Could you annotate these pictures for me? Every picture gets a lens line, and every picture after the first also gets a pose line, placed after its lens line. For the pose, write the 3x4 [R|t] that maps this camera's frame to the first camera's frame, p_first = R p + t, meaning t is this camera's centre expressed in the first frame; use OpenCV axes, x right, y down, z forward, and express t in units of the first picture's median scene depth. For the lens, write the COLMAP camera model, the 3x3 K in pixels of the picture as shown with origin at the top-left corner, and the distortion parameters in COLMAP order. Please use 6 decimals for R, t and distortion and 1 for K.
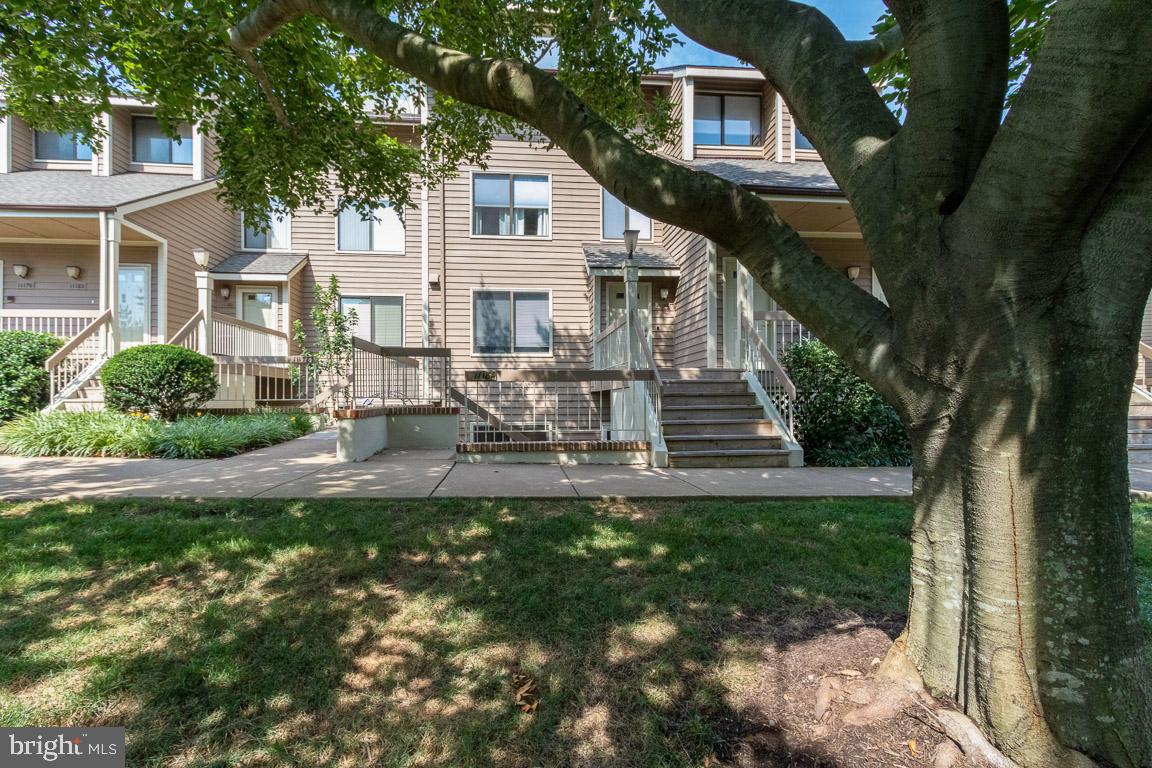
lens RADIAL K [[527.3, 0, 552.2], [0, 527.3, 390.4], [0, 0, 1]] dist [0.001457, 0.000120]
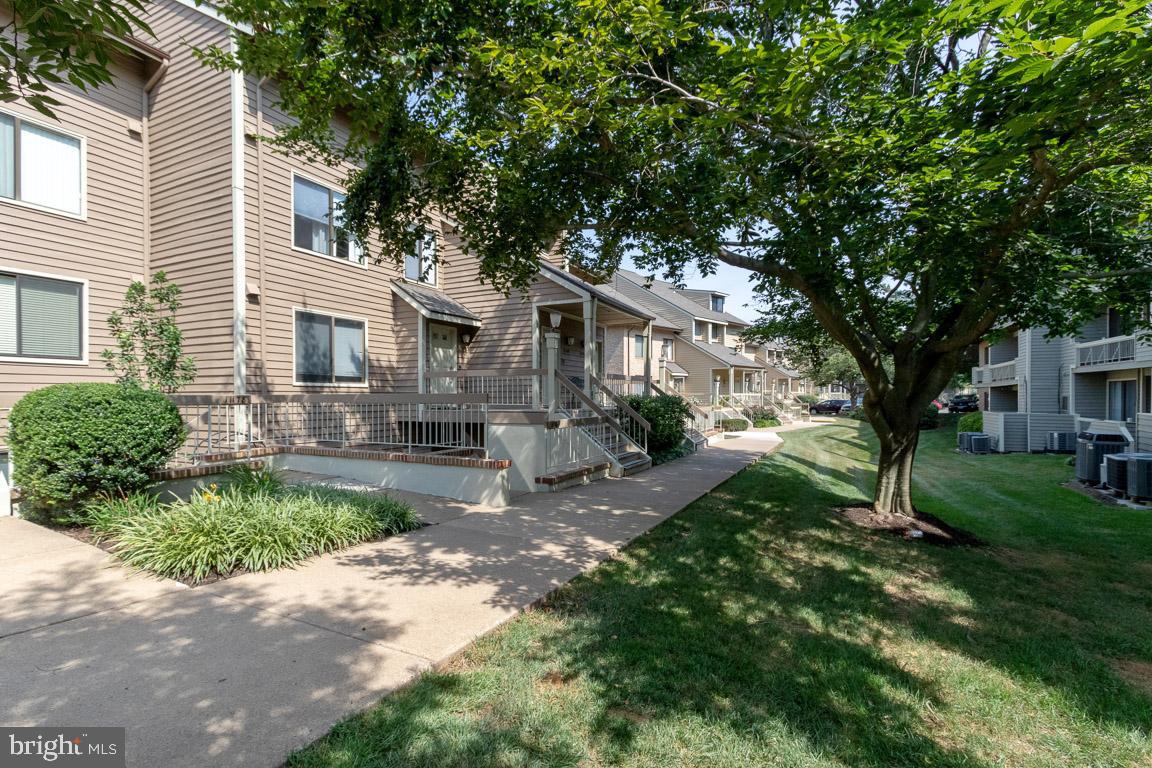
lens RADIAL K [[542.5, 0, 568.6], [0, 542.5, 398.2], [0, 0, 1]] dist [0.002393, -0.000060]
pose [[0.526282, 0.000579, 0.850310, -0.675930], [-0.012358, 0.999899, 0.006968, -0.054899], [-0.850220, -0.014175, 0.526237, 0.136828]]
